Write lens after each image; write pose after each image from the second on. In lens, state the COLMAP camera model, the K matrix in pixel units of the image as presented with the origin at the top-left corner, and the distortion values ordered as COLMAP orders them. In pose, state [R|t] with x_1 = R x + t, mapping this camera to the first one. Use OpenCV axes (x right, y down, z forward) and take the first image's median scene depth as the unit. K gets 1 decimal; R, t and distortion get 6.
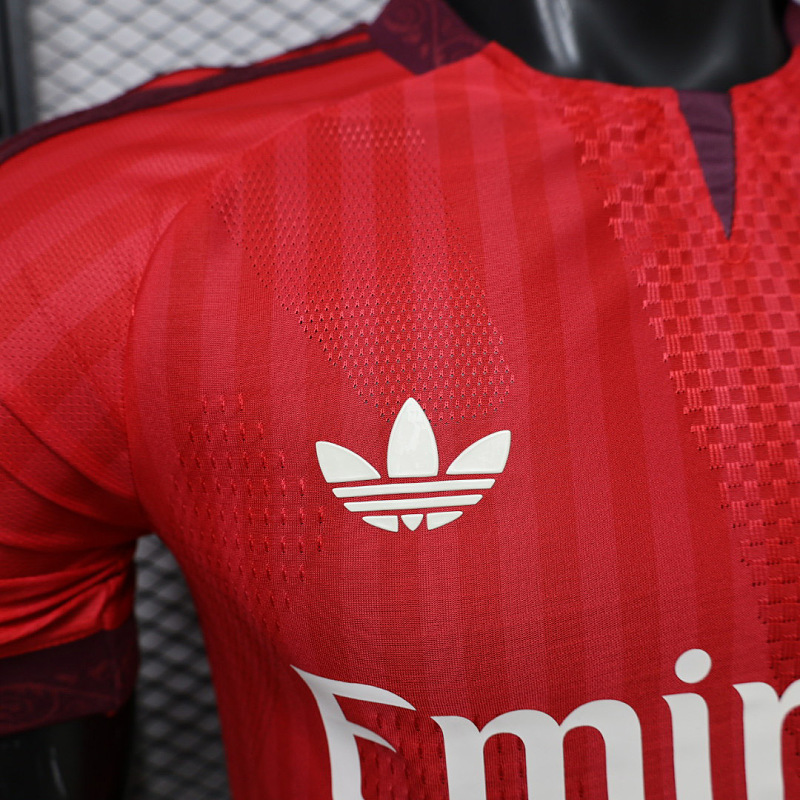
lens RADIAL K [[789.5, 0, 399.7], [0, 789.5, 369.4], [0, 0, 1]] dist [-0.001230, -0.007368]
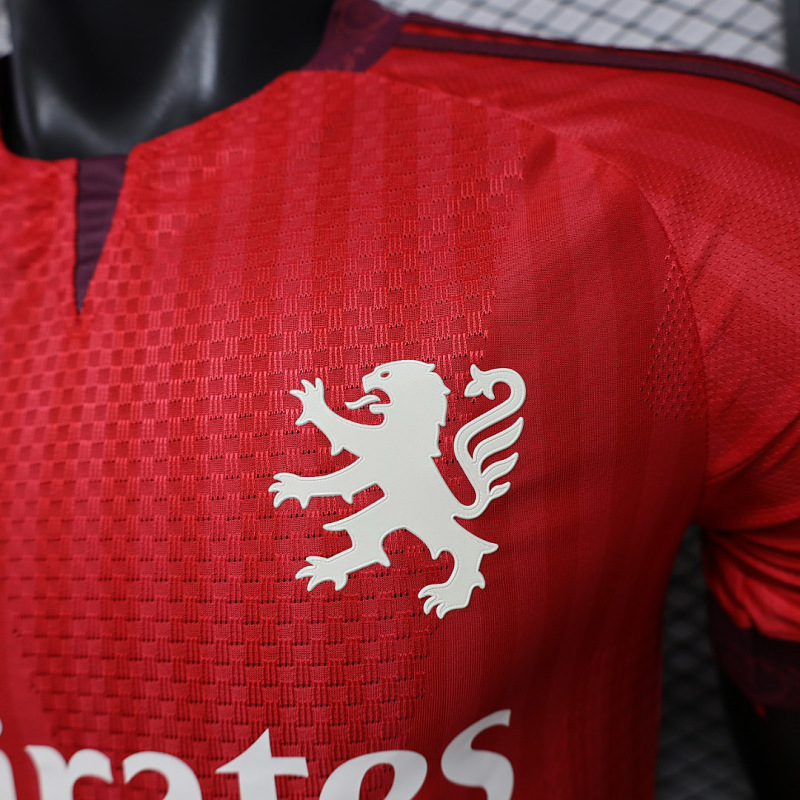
lens RADIAL K [[792.5, 0, 400.0], [0, 792.5, 400.0], [0, 0, 1]] dist [-0.006319, 0.016030]
pose [[0.923316, -0.014708, -0.383759, 1.238565], [0.038412, 0.997792, 0.054176, -0.094848], [0.382115, -0.064762, 0.921843, 0.226656]]
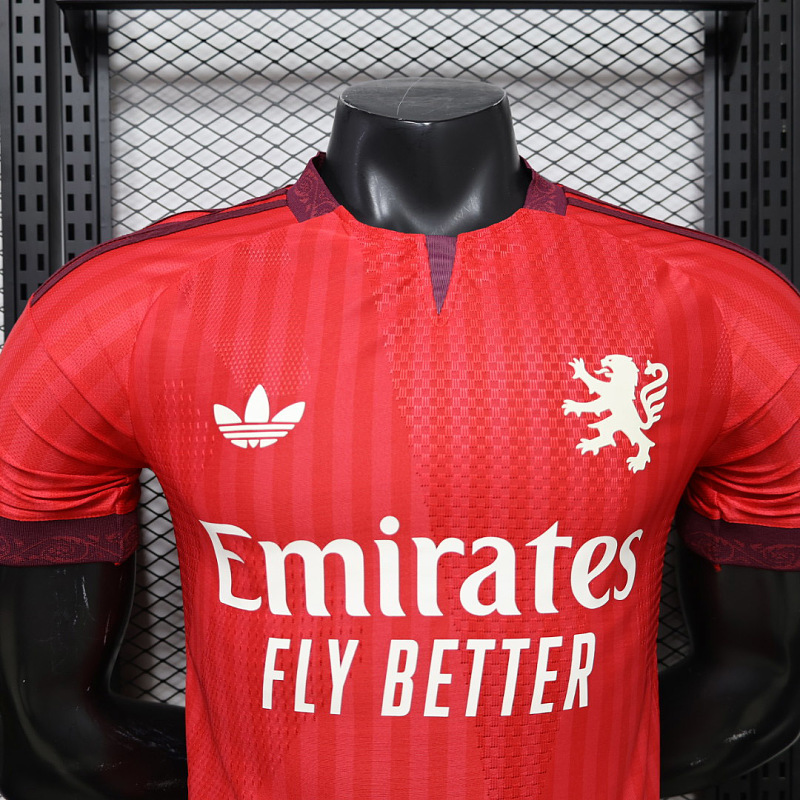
lens RADIAL K [[792.5, 0, 400.0], [0, 792.5, 400.0], [0, 0, 1]] dist [-0.006319, 0.016030]
pose [[0.993179, 0.044410, -0.107815, 0.564939], [-0.051533, 0.996605, -0.064203, 0.177717], [0.104597, 0.069321, 0.992096, -0.937845]]
